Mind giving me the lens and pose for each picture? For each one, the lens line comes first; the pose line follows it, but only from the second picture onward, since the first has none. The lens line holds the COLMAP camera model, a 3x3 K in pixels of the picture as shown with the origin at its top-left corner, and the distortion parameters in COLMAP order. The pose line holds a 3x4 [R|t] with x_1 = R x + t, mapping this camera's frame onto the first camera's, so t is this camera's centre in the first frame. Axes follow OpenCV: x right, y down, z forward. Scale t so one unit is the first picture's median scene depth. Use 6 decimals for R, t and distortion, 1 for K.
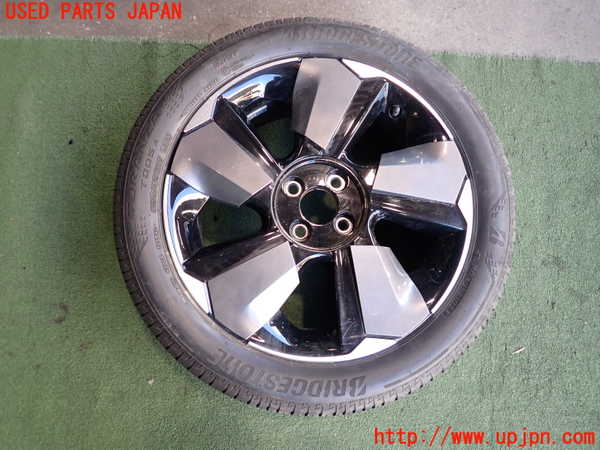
lens RADIAL K [[438.7, 0, 300.0], [0, 438.7, 225.0], [0, 0, 1]] dist [0.033461, 0.000471]
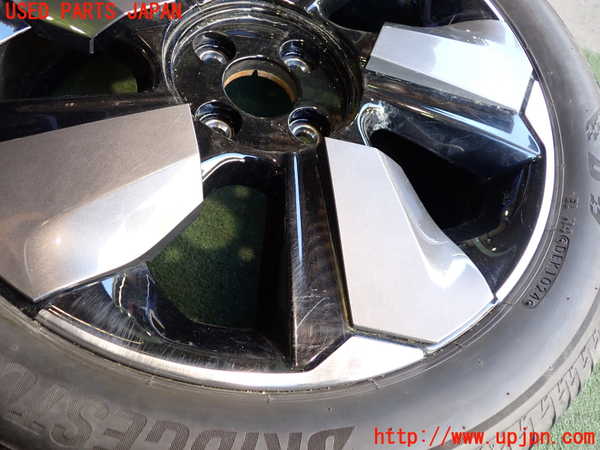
lens RADIAL K [[529.4, 0, 300.0], [0, 529.4, 225.0], [0, 0, 1]] dist [0.016619, 0.010821]
pose [[0.982952, 0.121784, 0.137745, 0.023477], [-0.066976, 0.934873, -0.348606, 0.326209], [-0.171228, 0.333438, 0.927092, 0.515668]]
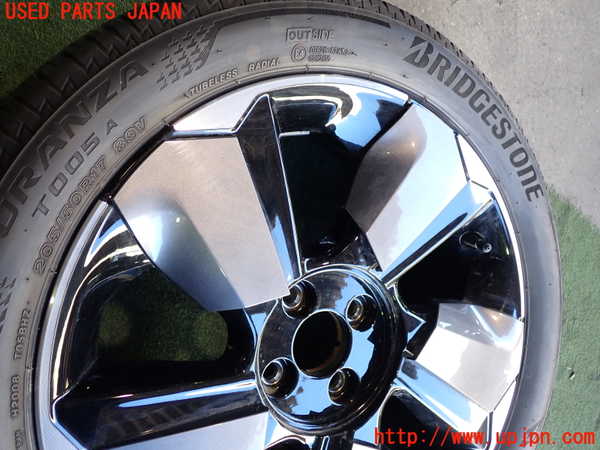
lens RADIAL K [[529.4, 0, 300.0], [0, 529.4, 225.0], [0, 0, 1]] dist [0.016619, 0.010821]
pose [[0.822237, 0.410171, 0.394571, -0.330774], [-0.443356, 0.896311, -0.007850, -0.173501], [-0.356878, -0.168481, 0.918832, 0.418099]]
